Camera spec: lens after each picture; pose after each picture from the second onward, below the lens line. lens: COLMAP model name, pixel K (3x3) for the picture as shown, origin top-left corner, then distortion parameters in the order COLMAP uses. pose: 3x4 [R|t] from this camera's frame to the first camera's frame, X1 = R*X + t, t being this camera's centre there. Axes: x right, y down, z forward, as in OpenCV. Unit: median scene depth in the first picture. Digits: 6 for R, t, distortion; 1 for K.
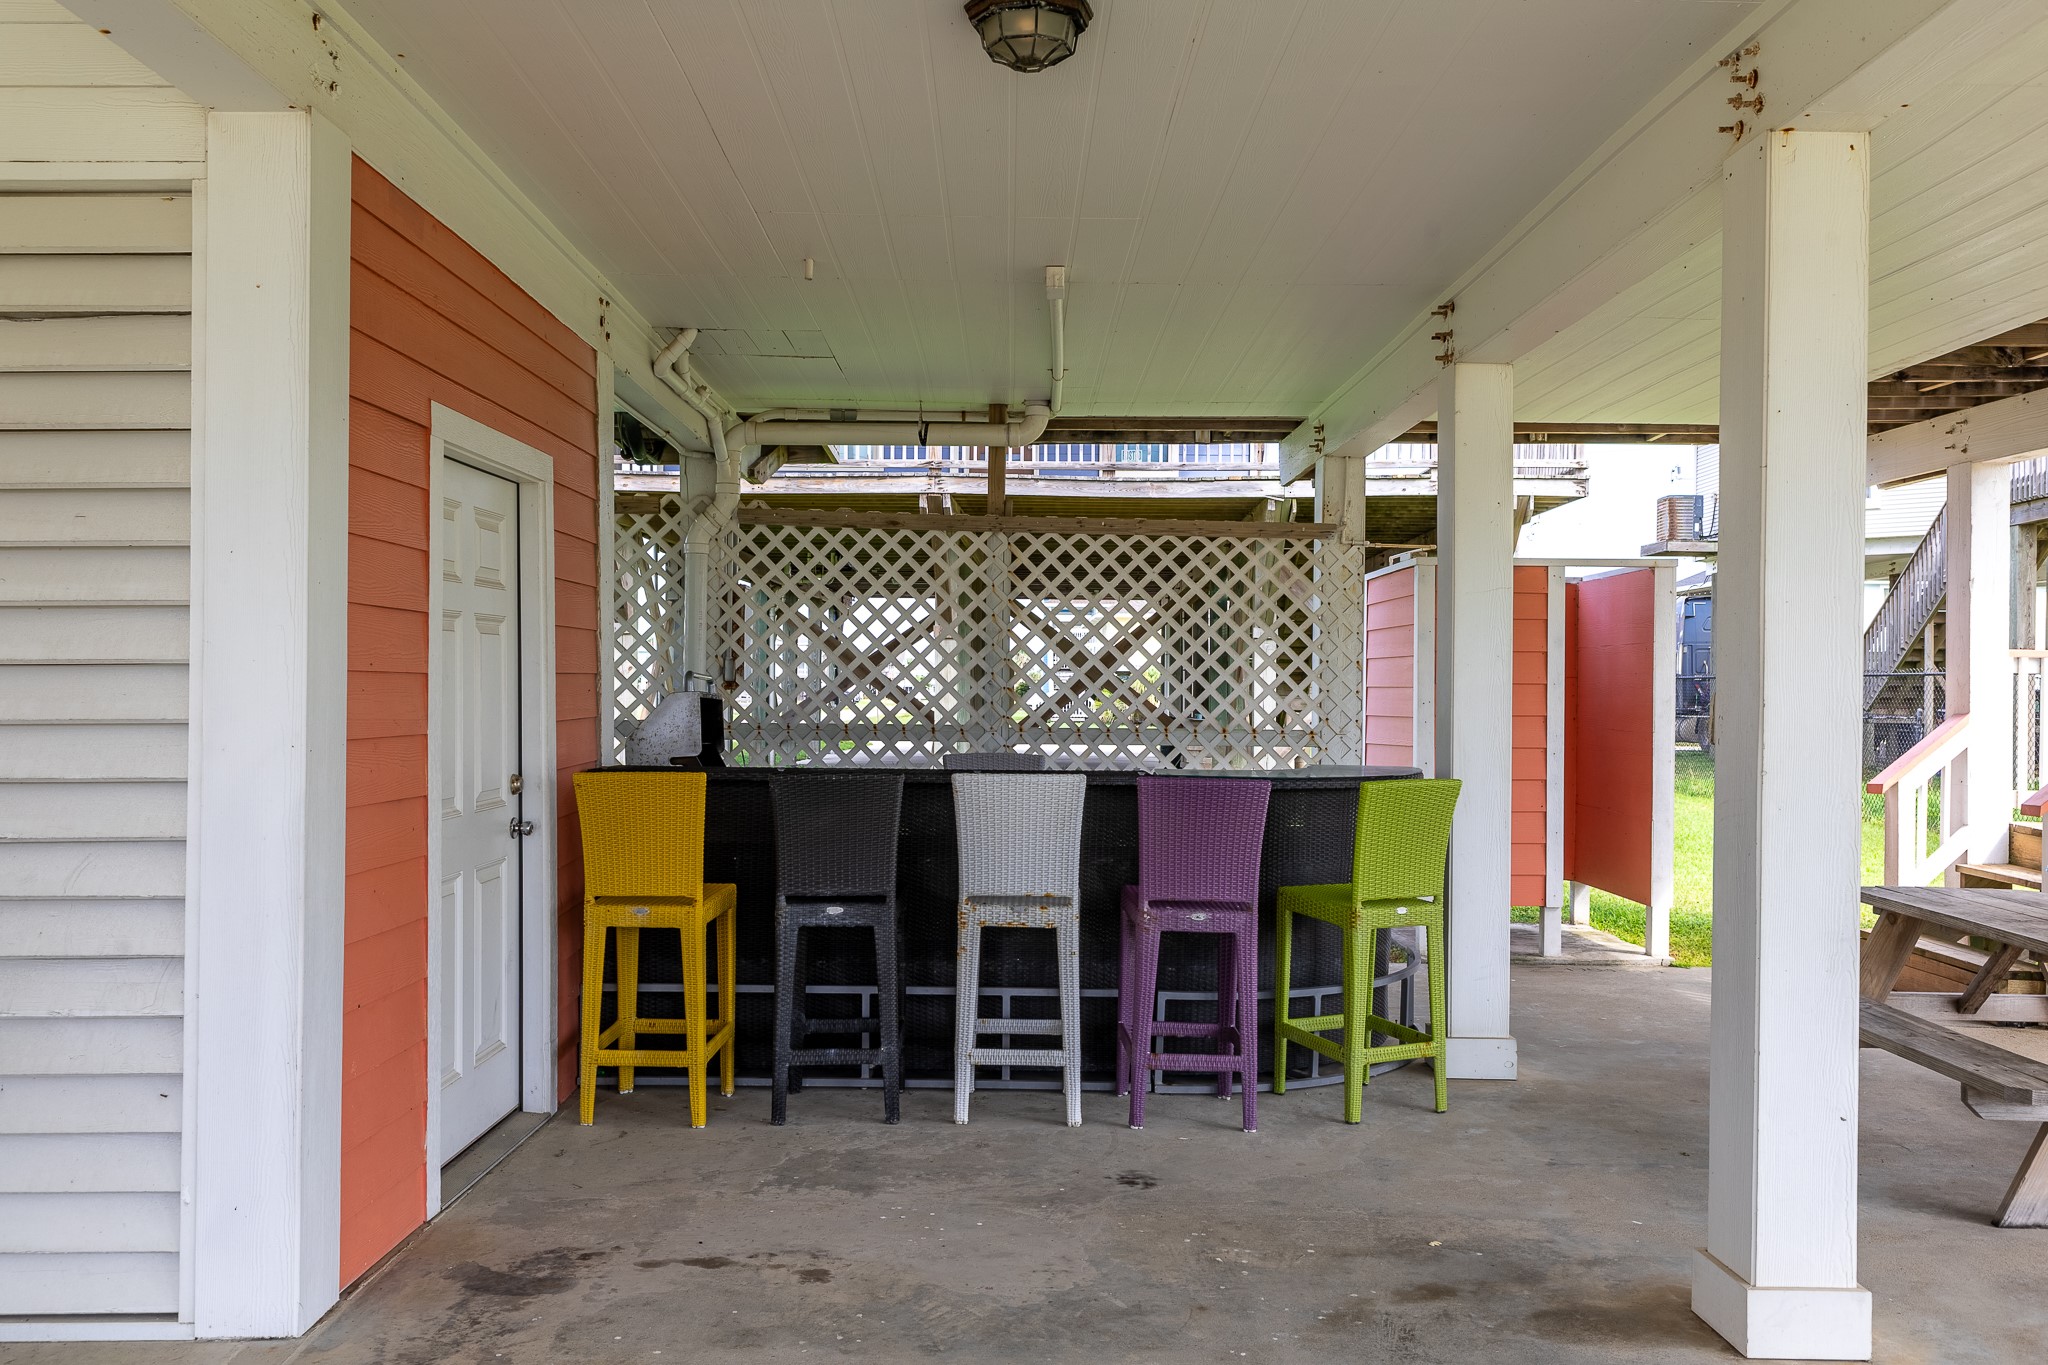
lens RADIAL K [[1376.8, 0, 1024.0], [0, 1376.8, 682.5], [0, 0, 1]] dist [0.029517, -0.032227]
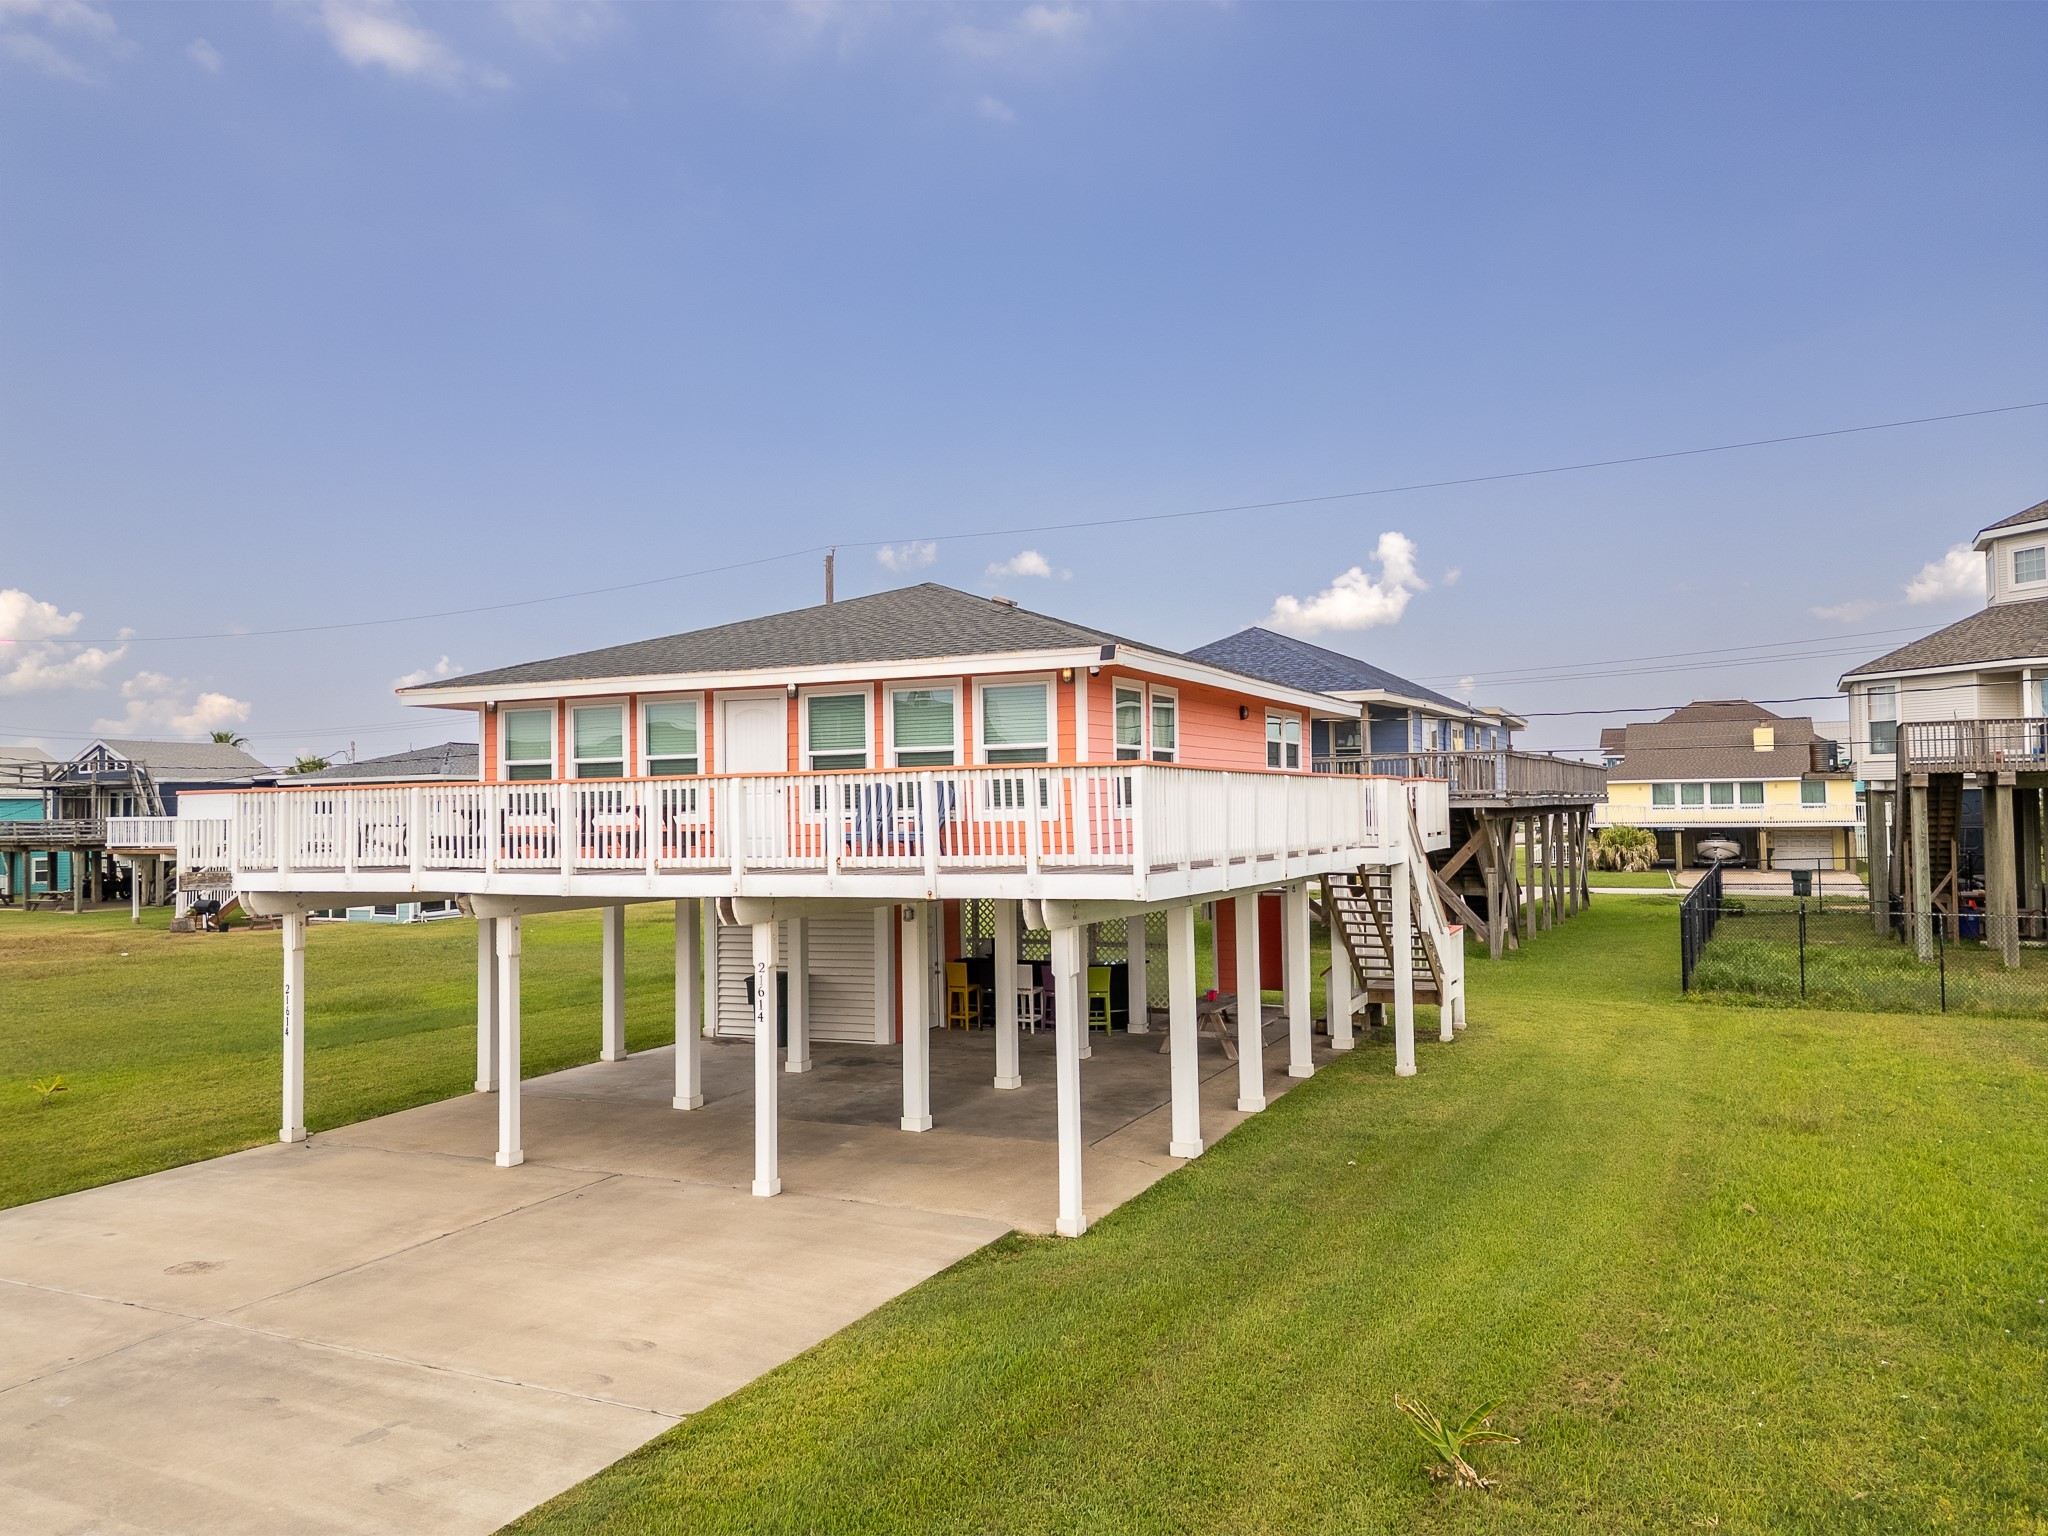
lens RADIAL K [[1435.9, 0, 1033.8], [0, 1435.9, 766.3], [0, 0, 1]] dist [0.065647, -0.000761]
pose [[0.901364, -0.038581, -0.431340, 2.673339], [0.027117, 0.999097, -0.032699, -0.552523], [0.432212, 0.017777, 0.901597, -4.234121]]
